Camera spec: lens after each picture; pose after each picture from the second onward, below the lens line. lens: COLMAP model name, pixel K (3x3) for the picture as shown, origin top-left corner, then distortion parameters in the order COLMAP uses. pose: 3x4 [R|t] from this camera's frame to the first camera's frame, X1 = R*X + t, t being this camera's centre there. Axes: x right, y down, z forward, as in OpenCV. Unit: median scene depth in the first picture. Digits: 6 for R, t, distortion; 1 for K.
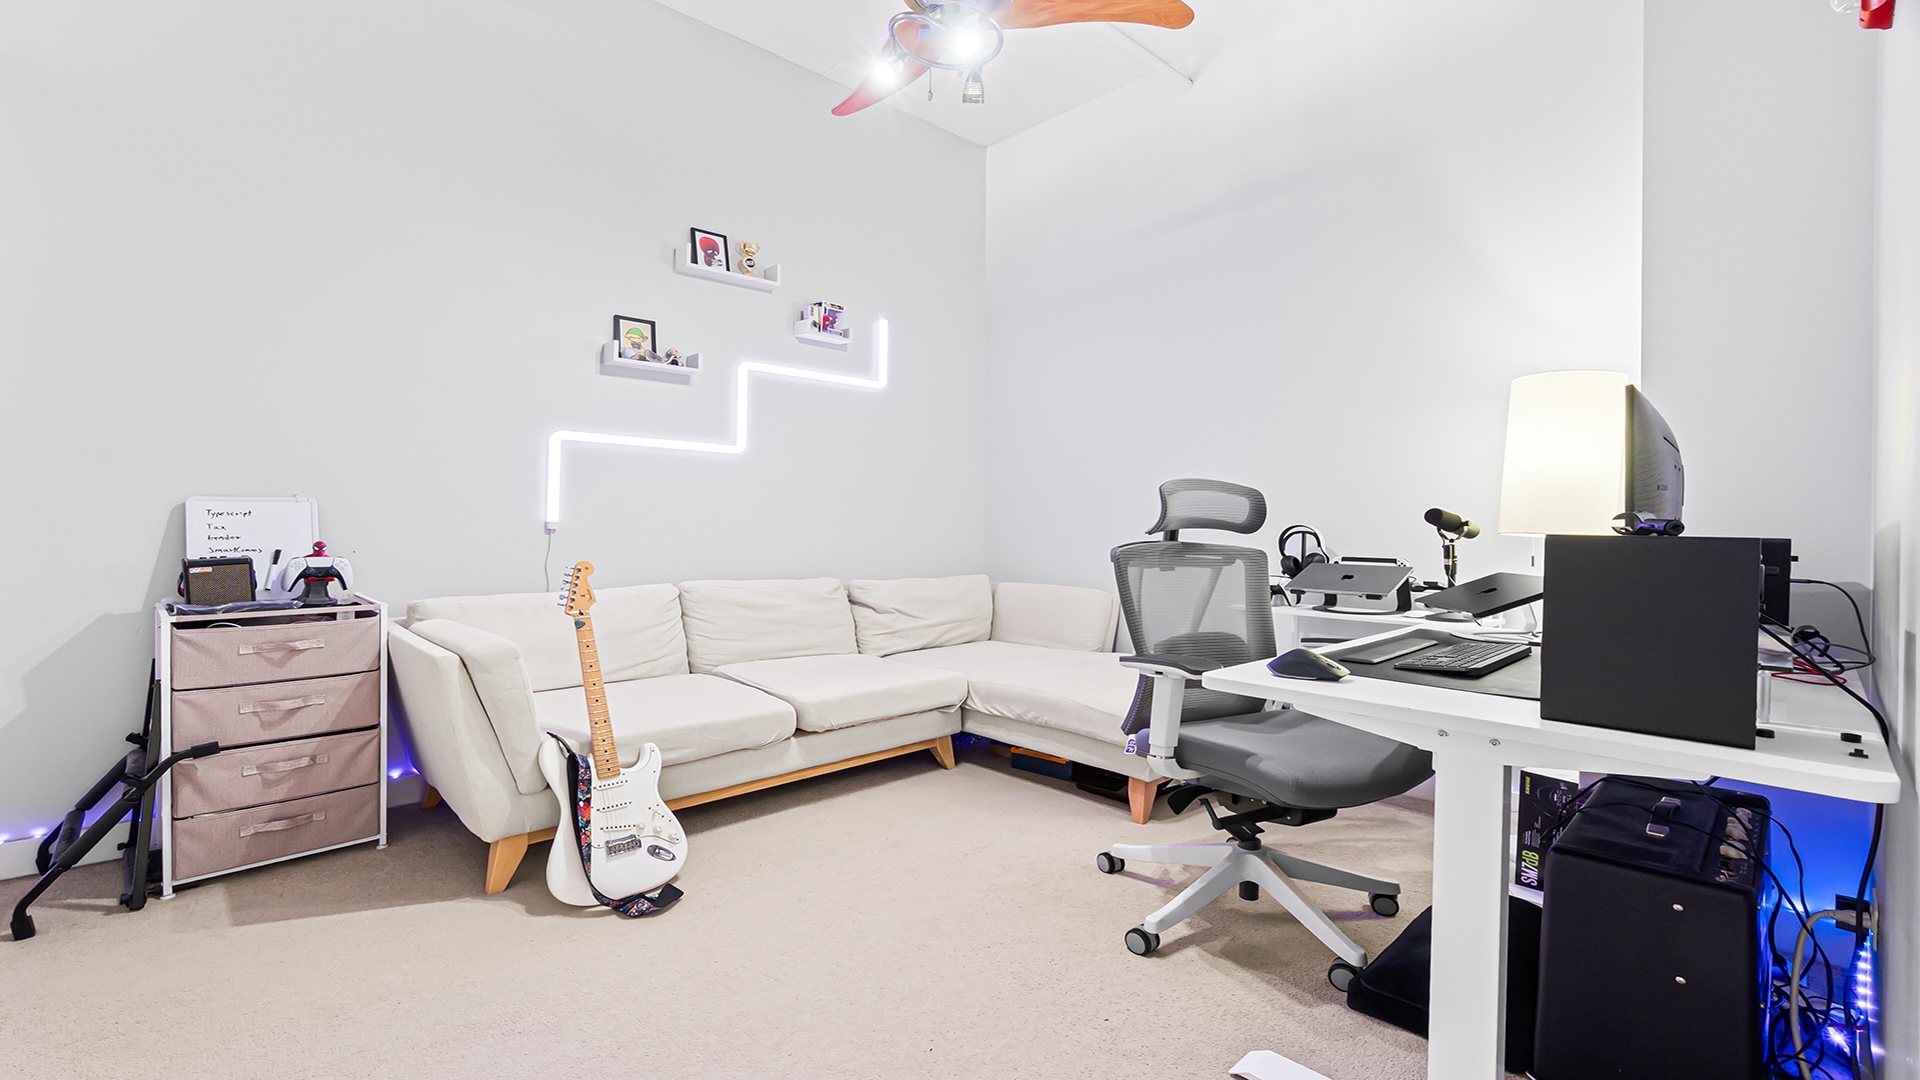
lens RADIAL K [[834.6, 0, 947.8], [0, 834.6, 536.0], [0, 0, 1]] dist [0.003832, 0.001112]
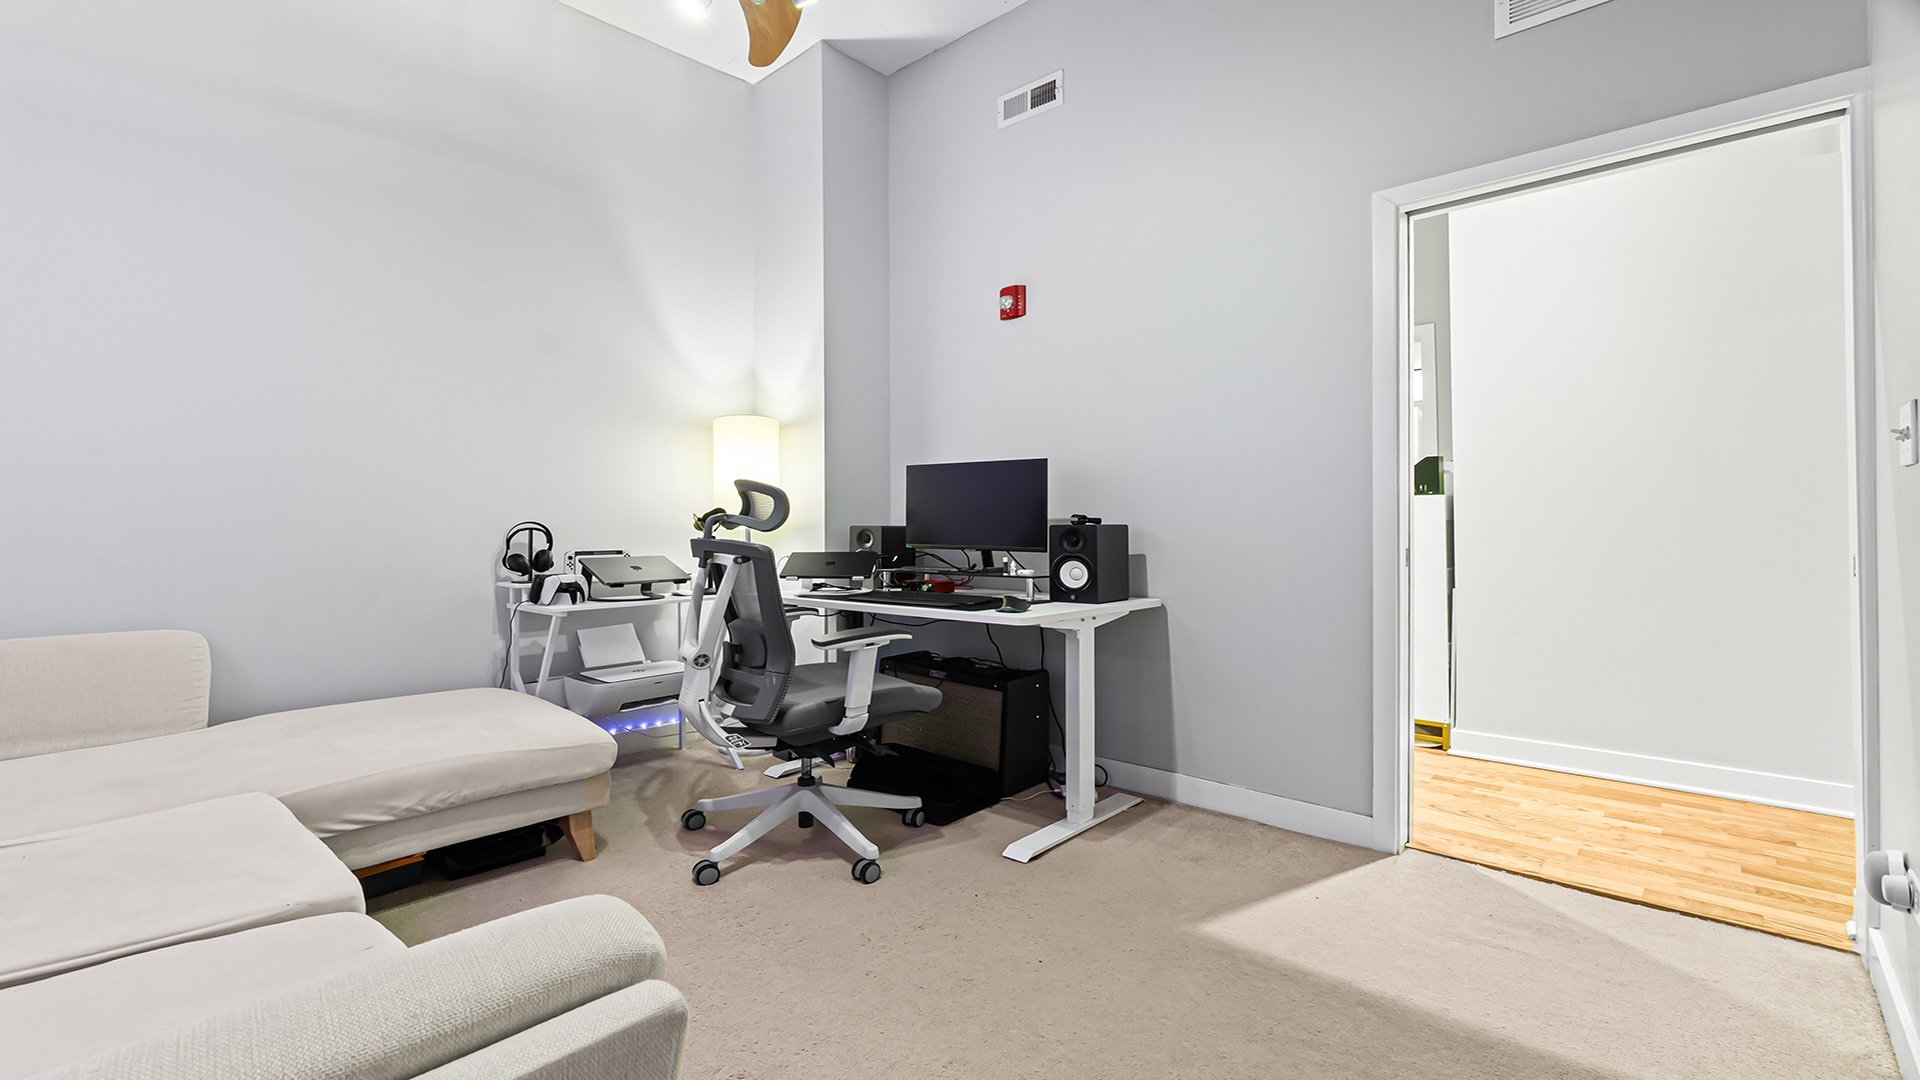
lens RADIAL K [[834.6, 0, 949.2], [0, 834.6, 527.4], [0, 0, 1]] dist [0.003832, 0.001112]
pose [[-0.069564, -0.015393, 0.997459, -0.627375], [0.015663, 0.999741, 0.016521, -0.015798], [-0.997455, 0.016772, -0.069305, 0.627887]]
